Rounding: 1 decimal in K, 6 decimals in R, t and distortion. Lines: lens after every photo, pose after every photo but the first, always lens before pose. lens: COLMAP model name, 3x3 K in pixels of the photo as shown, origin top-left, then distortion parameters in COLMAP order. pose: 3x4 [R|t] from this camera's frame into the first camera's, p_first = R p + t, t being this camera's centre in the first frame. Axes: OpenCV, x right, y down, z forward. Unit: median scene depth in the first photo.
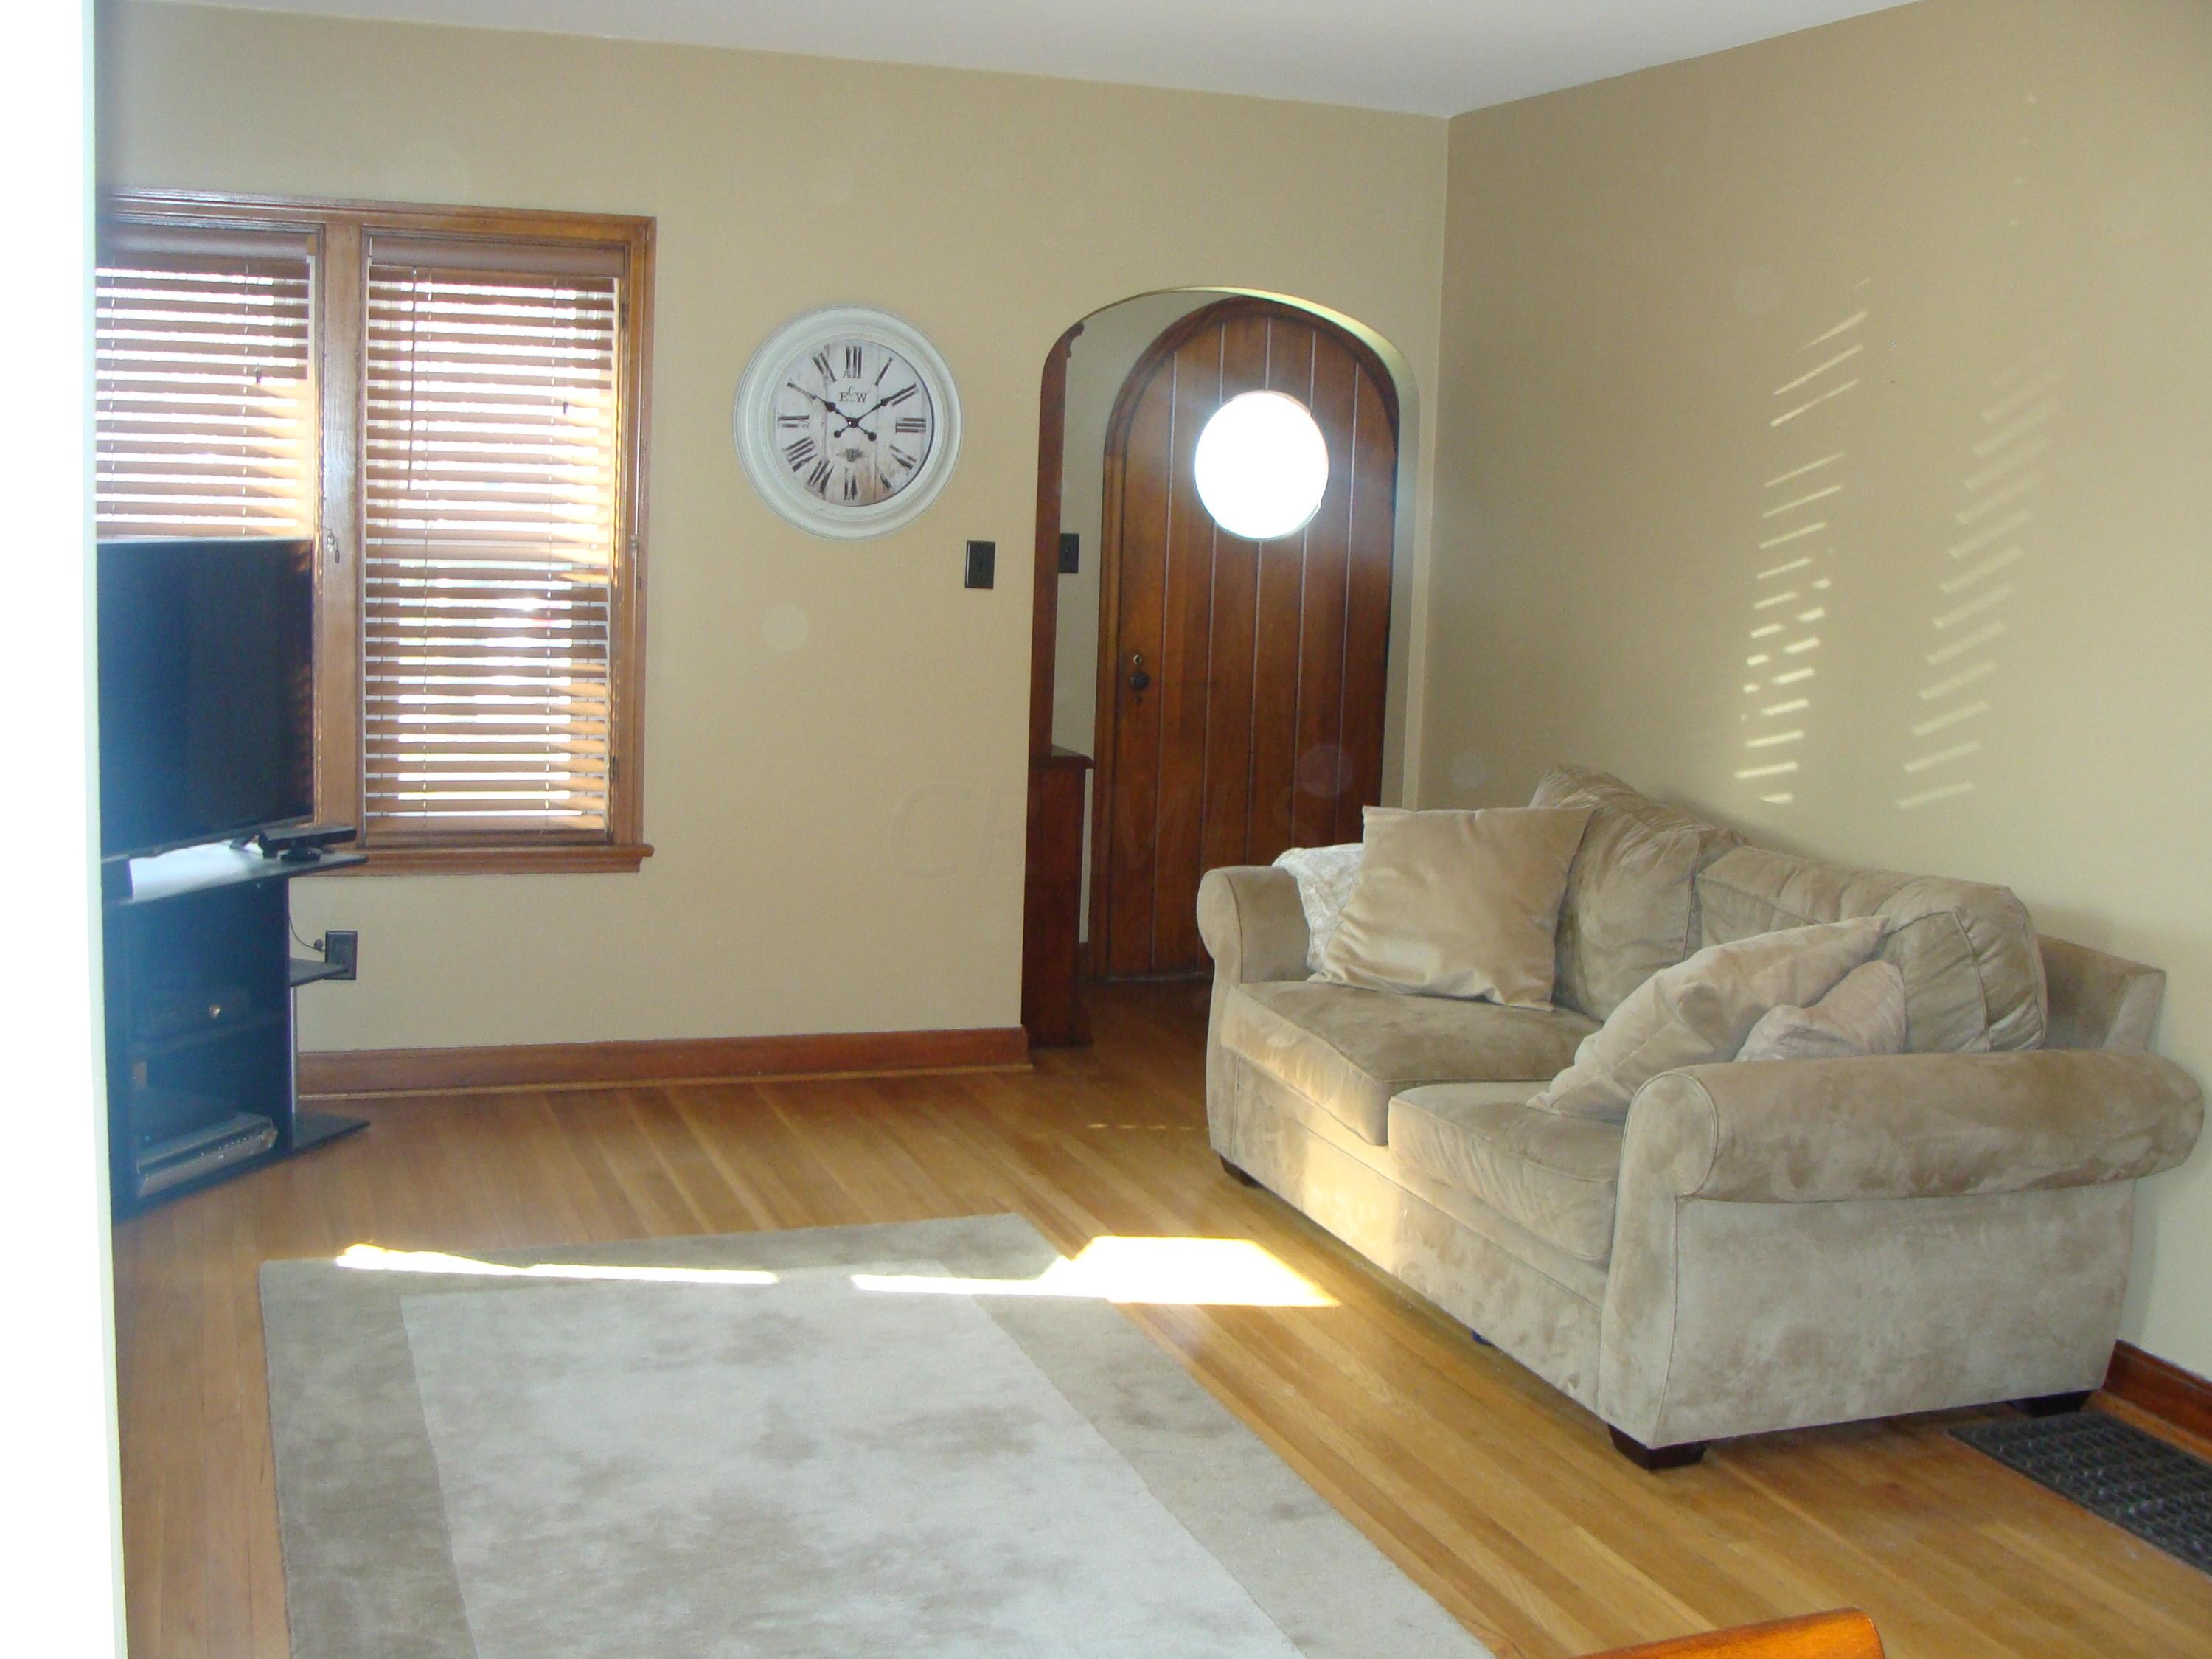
lens RADIAL K [[2489.3, 0, 1163.0], [0, 2489.3, 839.9], [0, 0, 1]] dist [-0.176910, 0.157172]
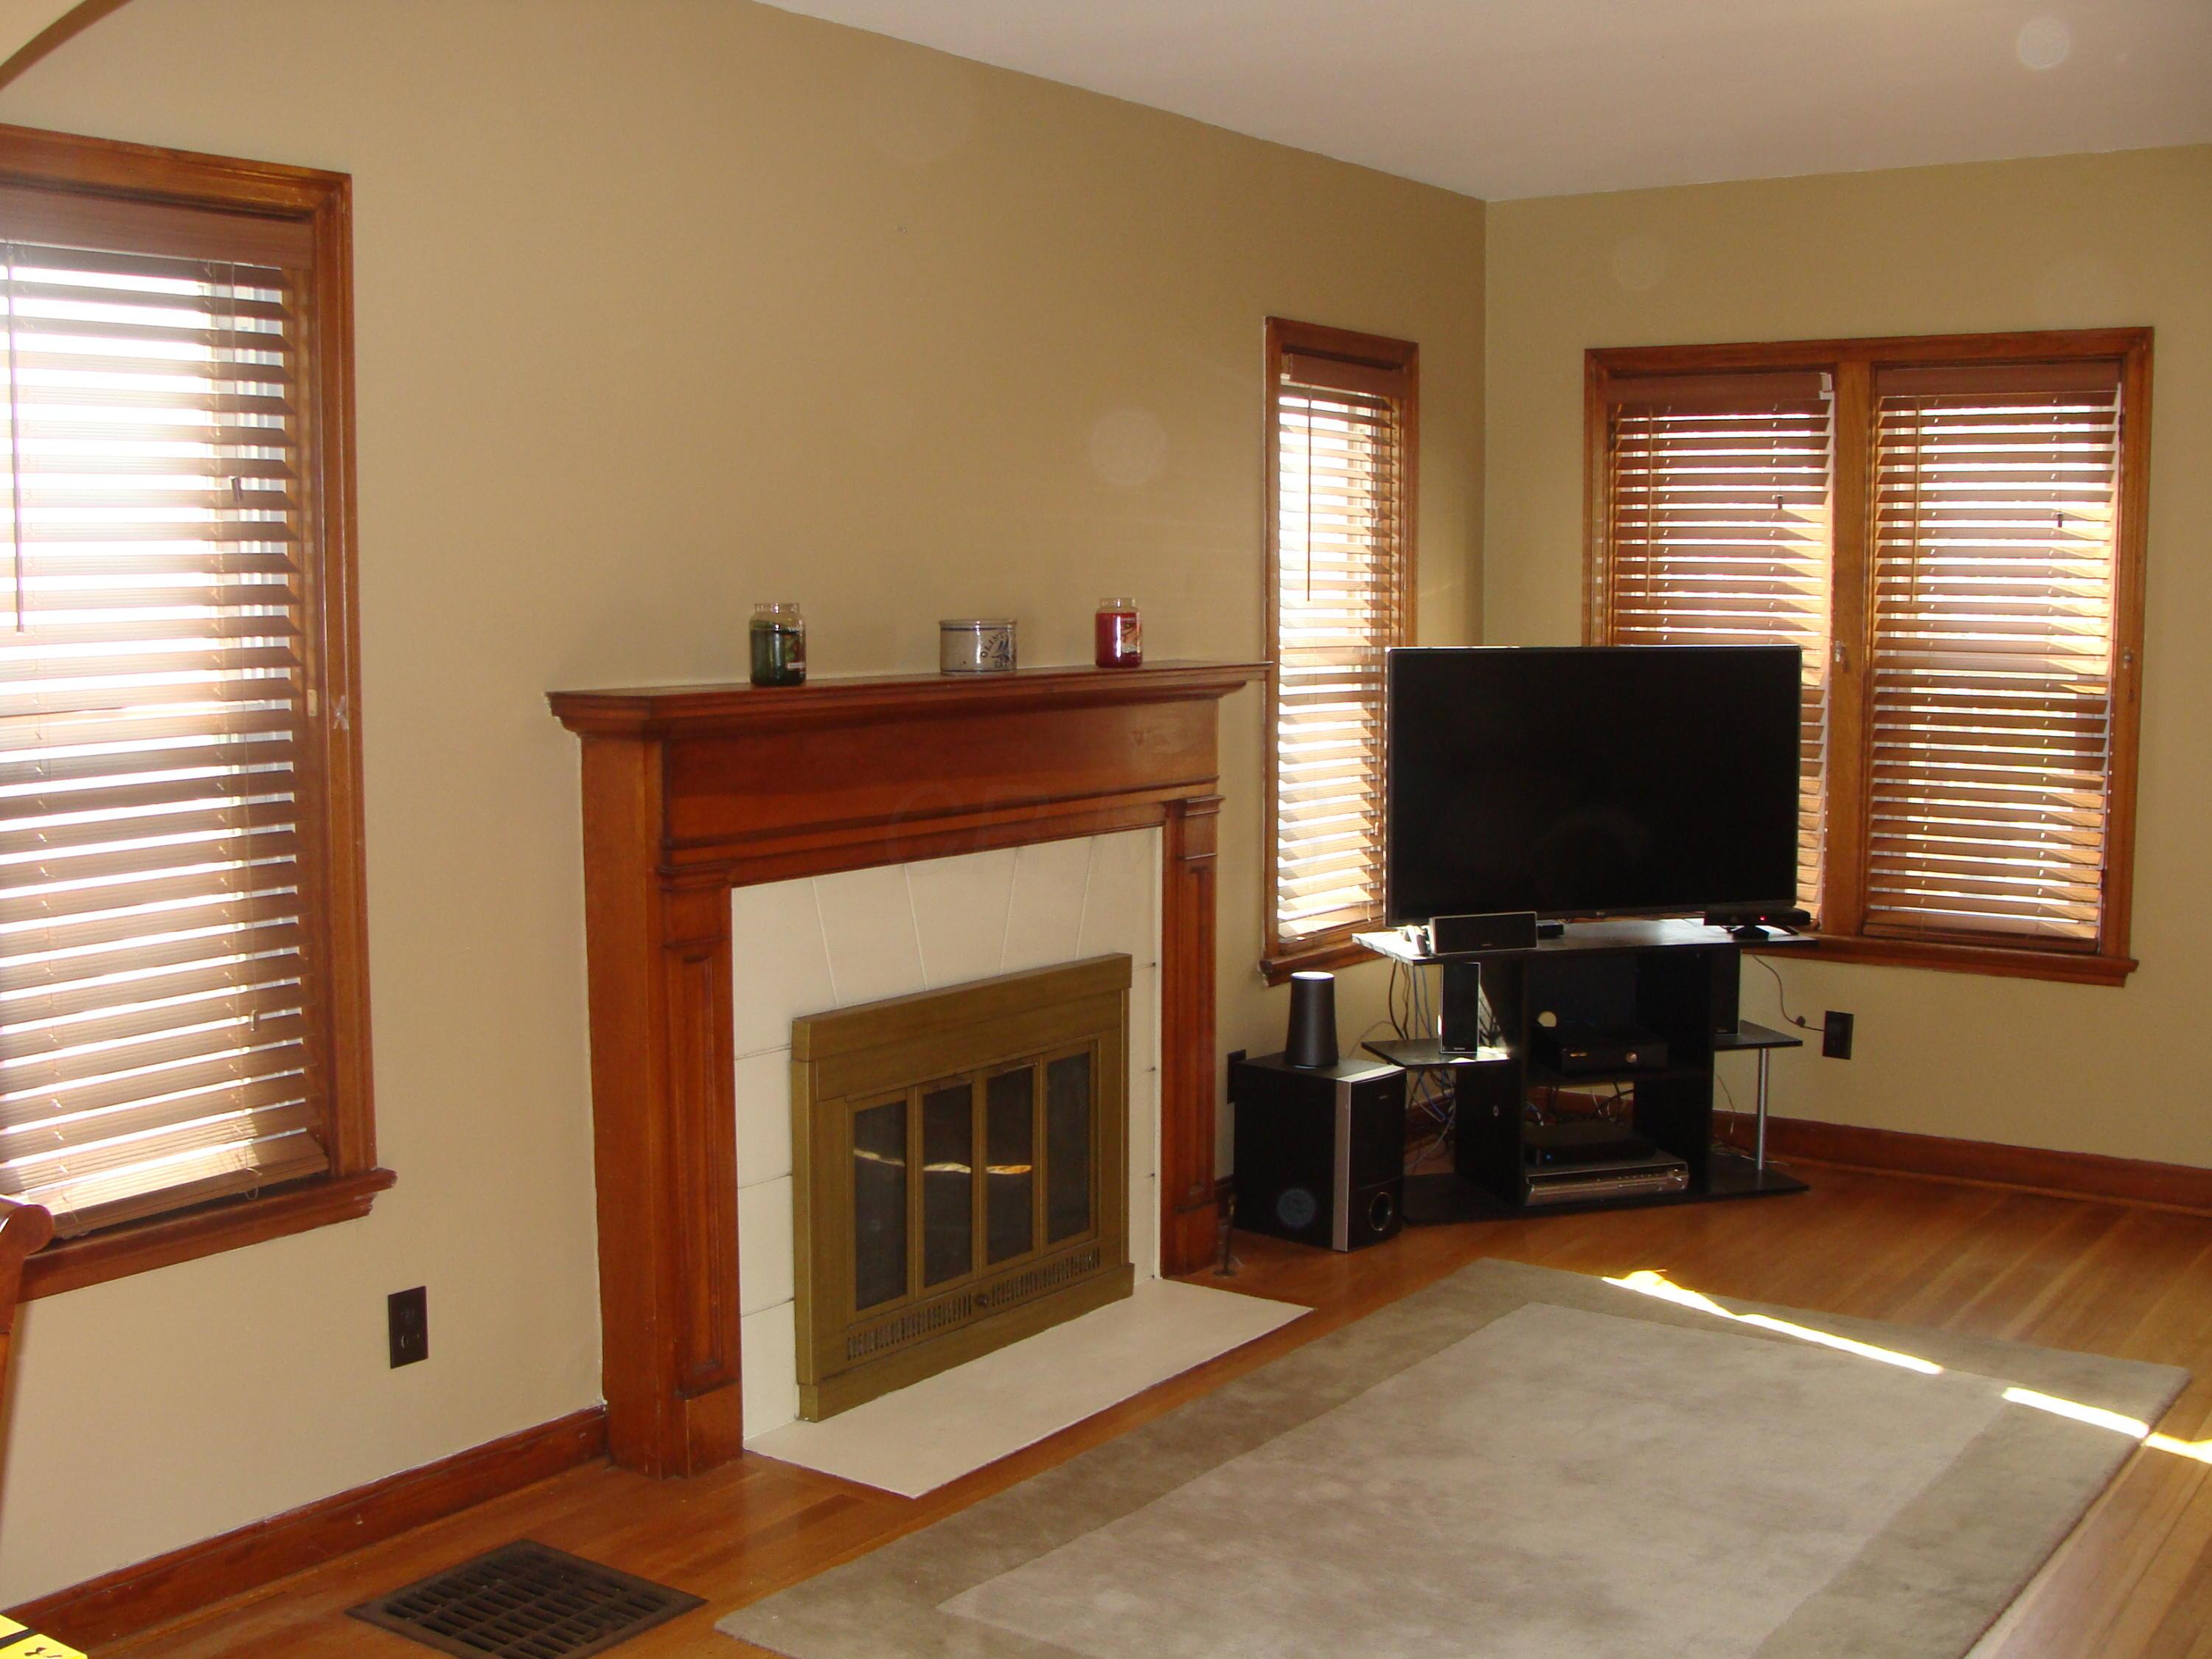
lens RADIAL K [[2489.3, 0, 1163.0], [0, 2489.3, 839.9], [0, 0, 1]] dist [-0.176910, 0.157172]
pose [[0.571055, 0.046763, -0.819579, 0.374756], [-0.092131, 0.995720, -0.007381, -0.002433], [0.815725, 0.079724, 0.572919, 0.127693]]
